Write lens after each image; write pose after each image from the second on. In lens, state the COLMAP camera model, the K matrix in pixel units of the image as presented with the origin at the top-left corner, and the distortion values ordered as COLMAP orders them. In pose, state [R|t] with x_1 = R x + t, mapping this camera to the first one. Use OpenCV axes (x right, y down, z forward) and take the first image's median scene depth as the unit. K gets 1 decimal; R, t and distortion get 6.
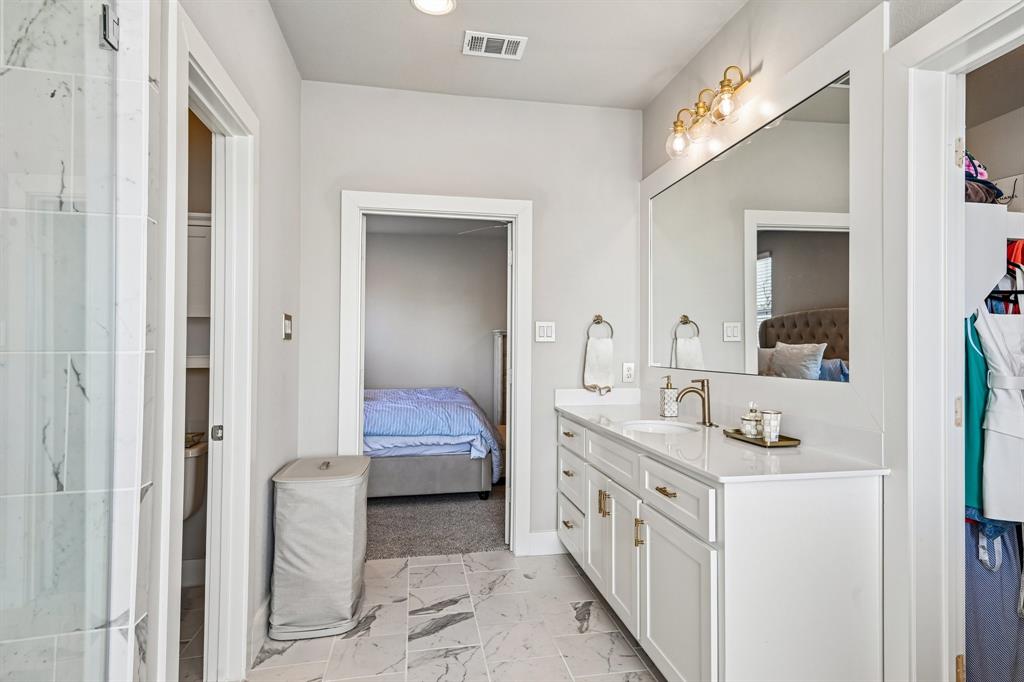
lens RADIAL K [[563.5, 0, 506.2], [0, 563.5, 340.7], [0, 0, 1]] dist [0.002980, -0.012233]
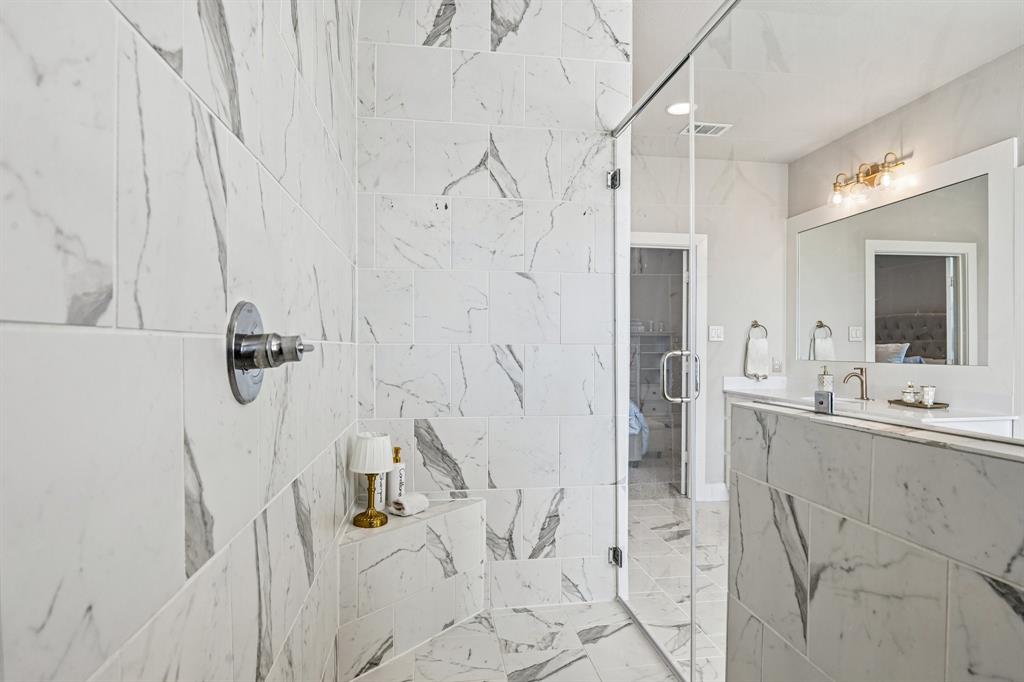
lens RADIAL K [[563.5, 0, 518.1], [0, 563.5, 343.5], [0, 0, 1]] dist [0.002980, -0.012233]
pose [[0.999561, 0.003888, -0.029377, -0.362306], [-0.003734, 0.999979, 0.005277, 0.002724], [0.029397, -0.005165, 0.999554, -0.343023]]
